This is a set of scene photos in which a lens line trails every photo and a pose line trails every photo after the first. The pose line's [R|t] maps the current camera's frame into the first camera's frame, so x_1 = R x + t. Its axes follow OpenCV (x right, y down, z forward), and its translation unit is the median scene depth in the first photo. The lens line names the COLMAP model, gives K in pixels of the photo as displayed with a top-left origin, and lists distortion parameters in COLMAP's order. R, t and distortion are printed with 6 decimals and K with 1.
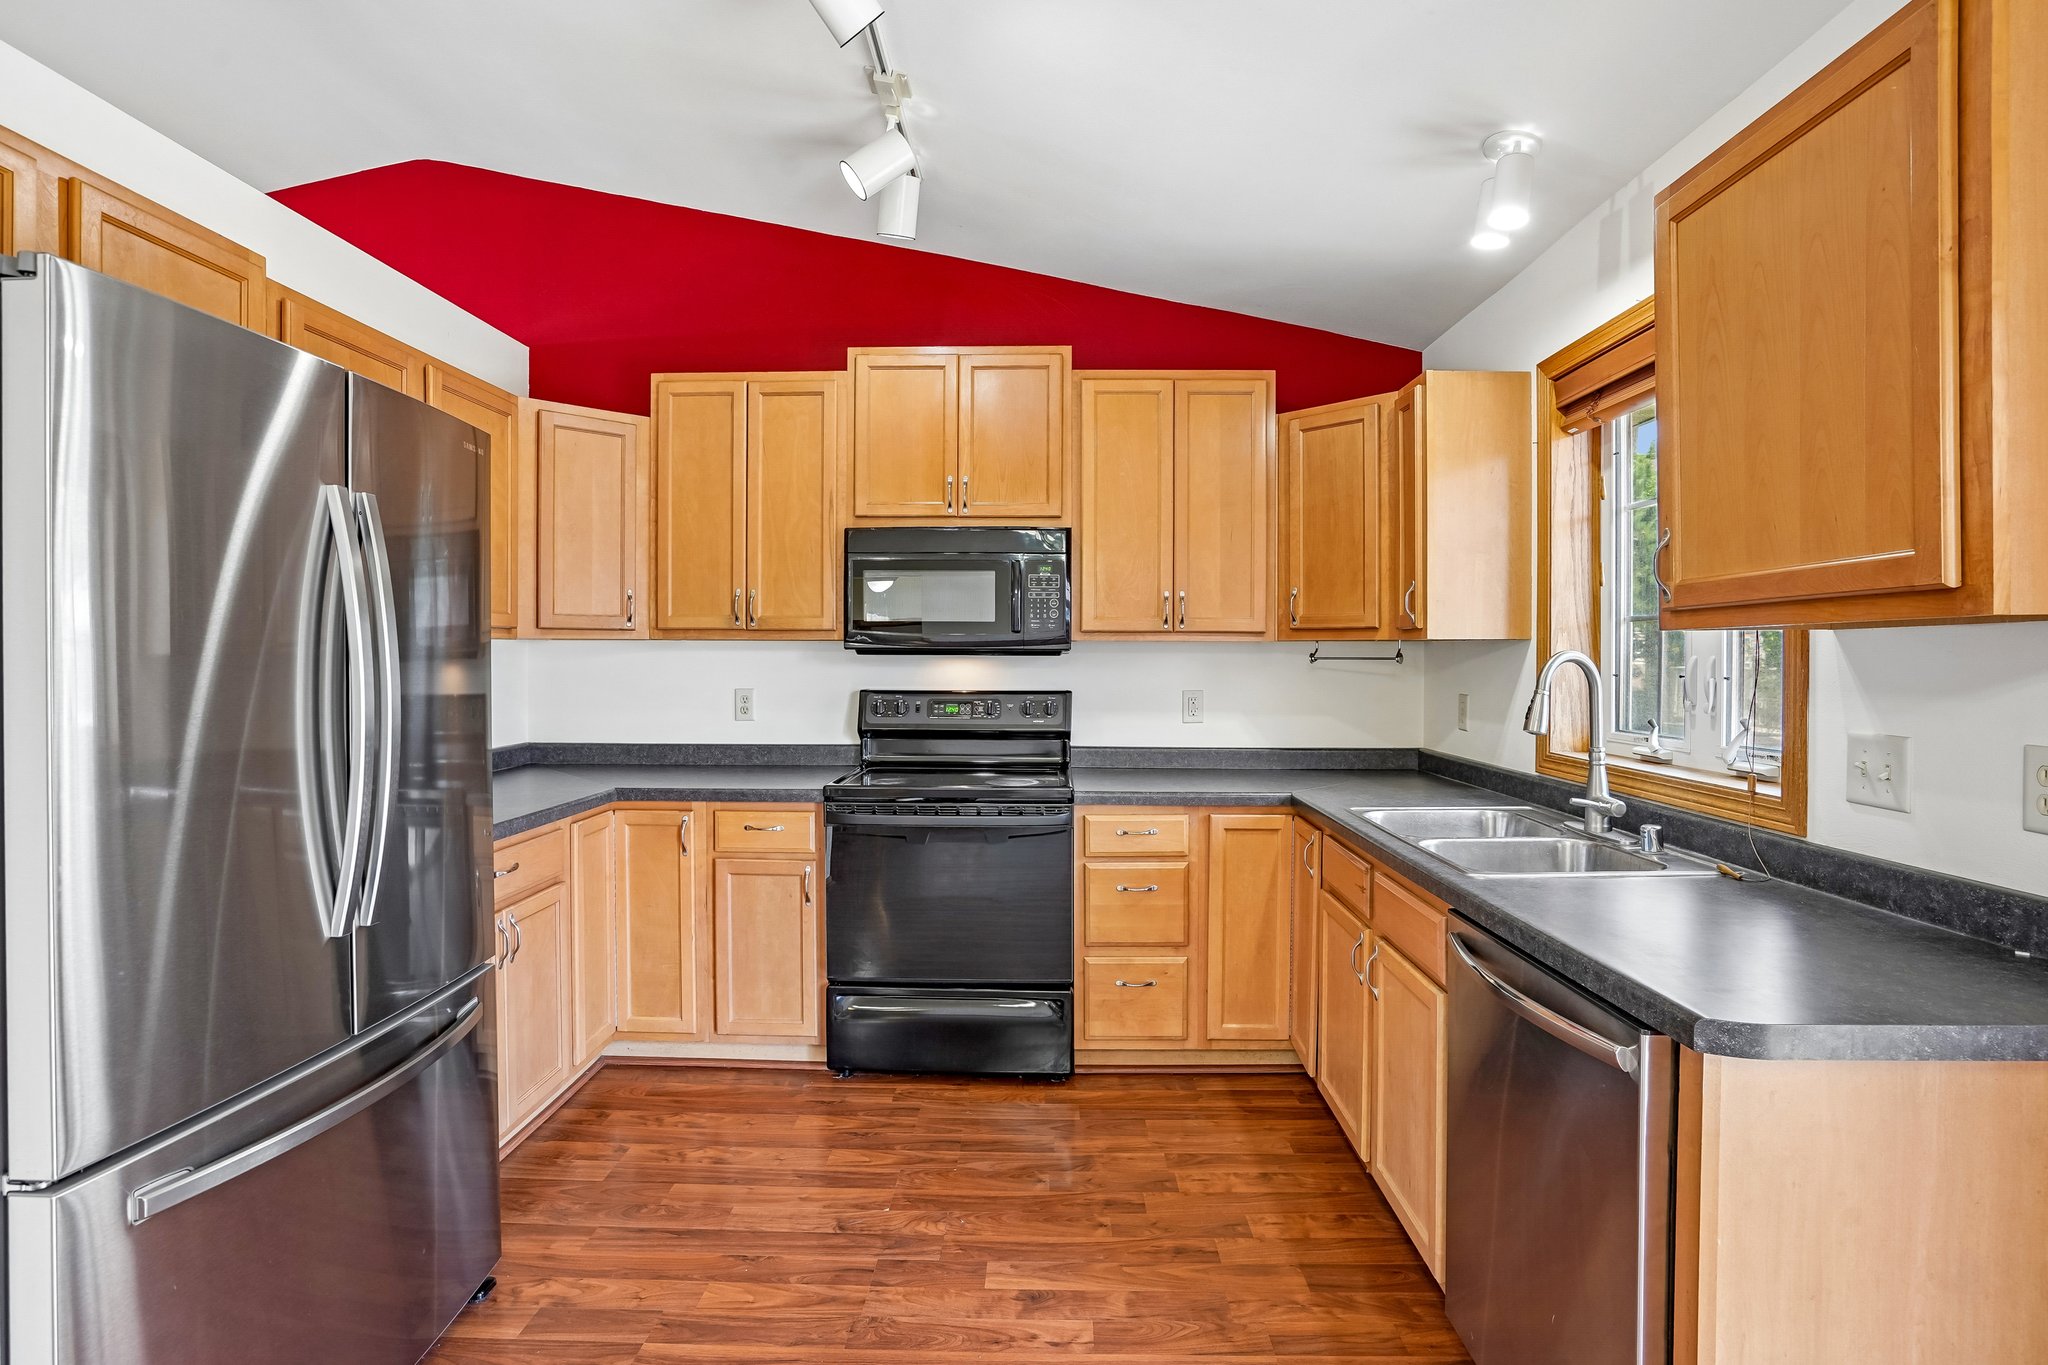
lens RADIAL K [[997.2, 0, 1033.0], [0, 997.2, 631.6], [0, 0, 1]] dist [-0.046154, 0.020358]
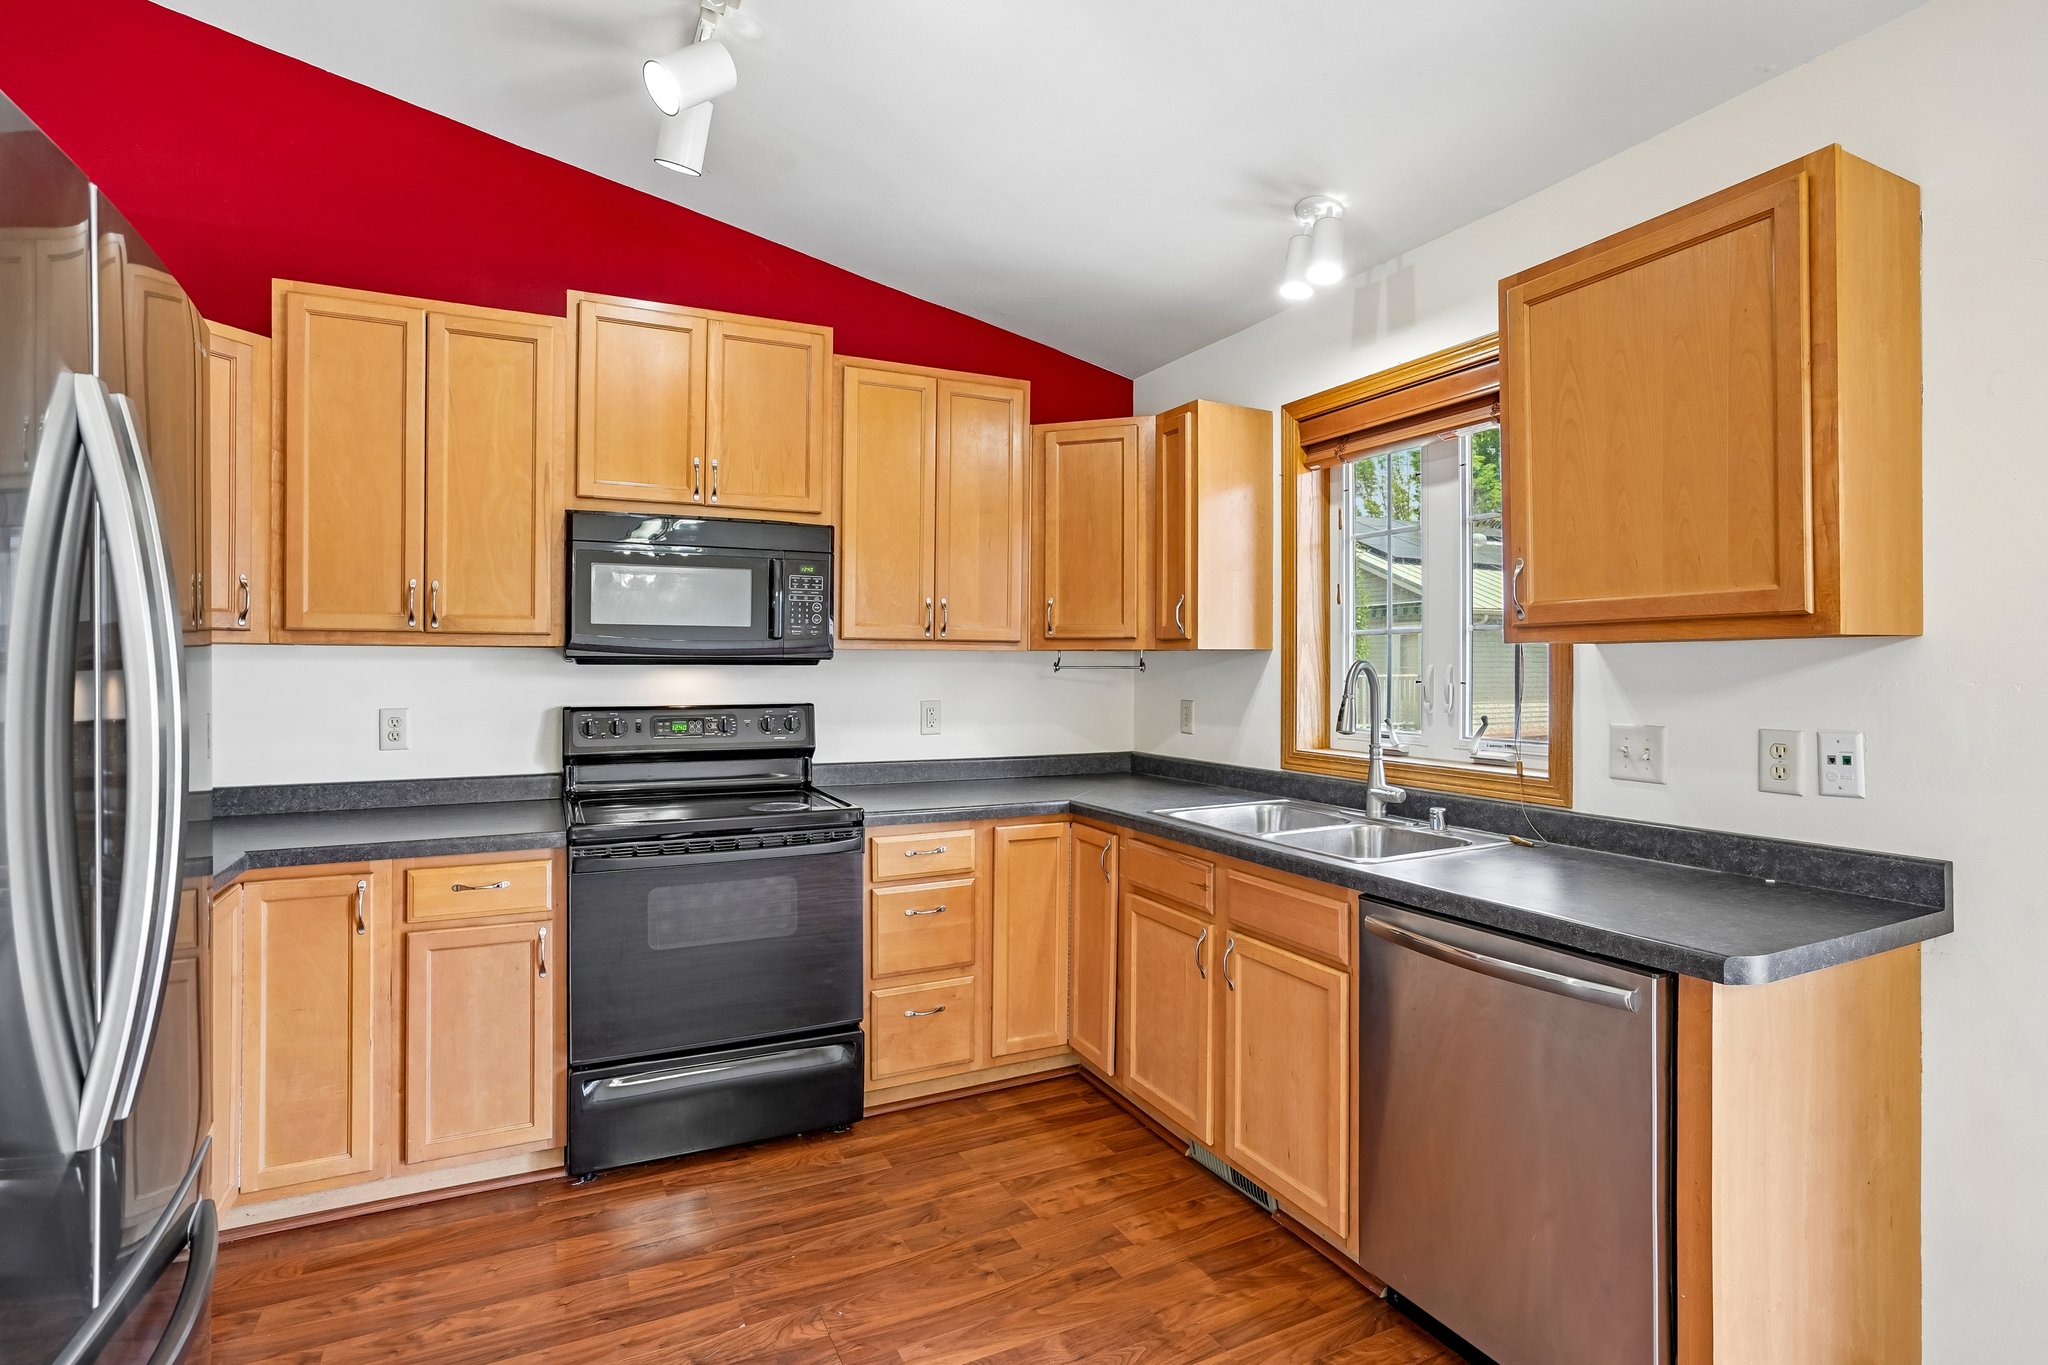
lens RADIAL K [[997.2, 0, 1051.9], [0, 997.2, 642.6], [0, 0, 1]] dist [-0.046154, 0.020358]
pose [[0.886797, 0.009327, 0.462064, -0.232491], [-0.010081, 0.999949, -0.000838, 0.002356], [-0.462049, -0.003914, 0.886846, 0.107437]]
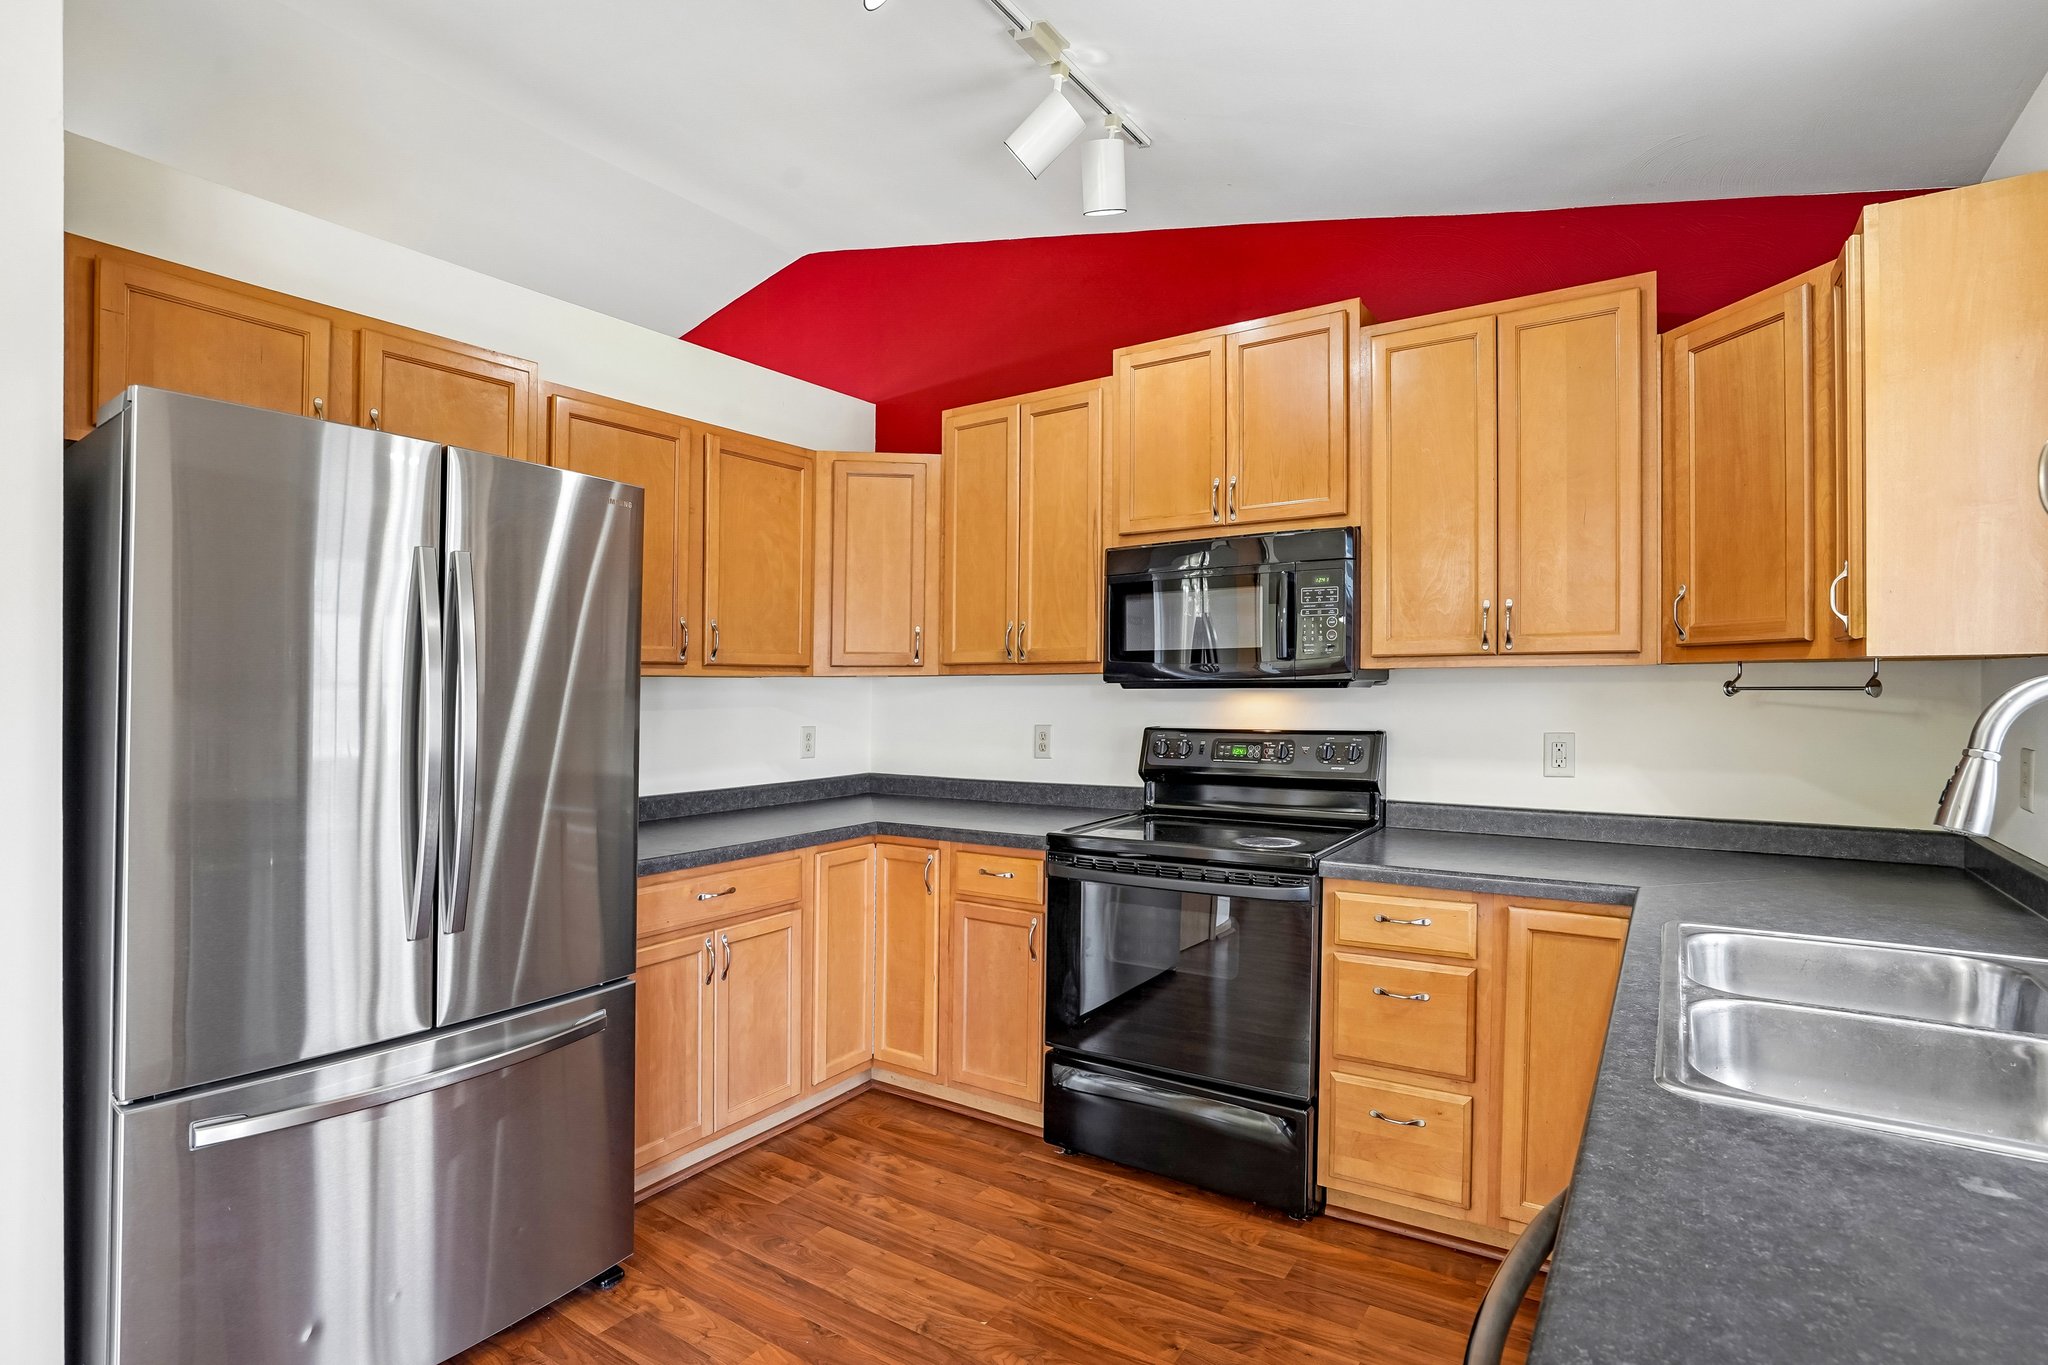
lens RADIAL K [[997.2, 0, 1056.8], [0, 997.2, 677.2], [0, 0, 1]] dist [-0.046154, 0.020358]
pose [[0.848675, -0.013814, -0.528734, 0.287552], [0.021793, 0.999723, 0.008860, 0.003890], [0.528465, -0.019042, 0.848741, 0.229708]]
